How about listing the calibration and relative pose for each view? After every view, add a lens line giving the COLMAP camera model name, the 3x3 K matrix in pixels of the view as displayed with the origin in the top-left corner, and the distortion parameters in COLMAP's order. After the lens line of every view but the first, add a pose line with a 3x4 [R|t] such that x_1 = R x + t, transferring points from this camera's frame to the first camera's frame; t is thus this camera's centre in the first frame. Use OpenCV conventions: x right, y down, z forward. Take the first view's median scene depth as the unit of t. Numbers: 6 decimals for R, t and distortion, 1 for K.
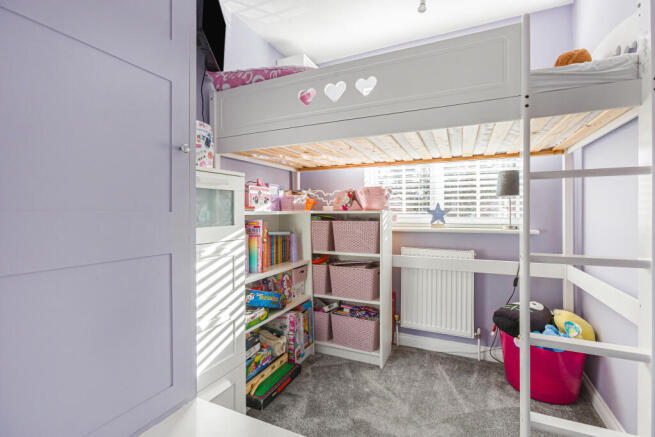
lens RADIAL K [[298.6, 0, 324.7], [0, 298.6, 215.7], [0, 0, 1]] dist [-0.002193, 0.000015]
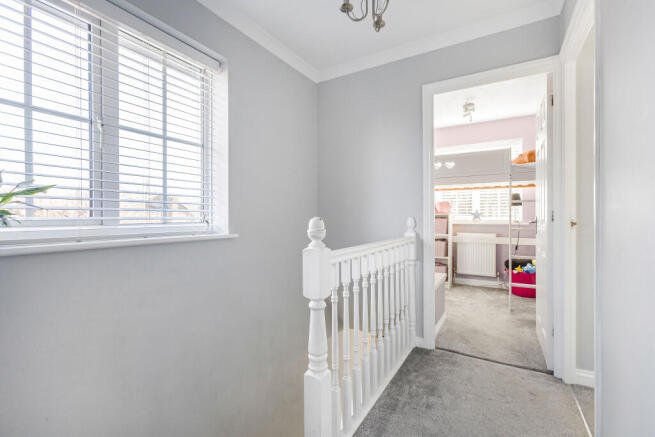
lens RADIAL K [[298.6, 0, 330.4], [0, 298.6, 216.4], [0, 0, 1]] dist [-0.002193, 0.000015]
pose [[0.997463, 0.002367, -0.071150, -0.451950], [-0.003309, 0.999908, -0.013123, 0.032385], [0.071112, 0.013325, 0.997379, -1.050409]]
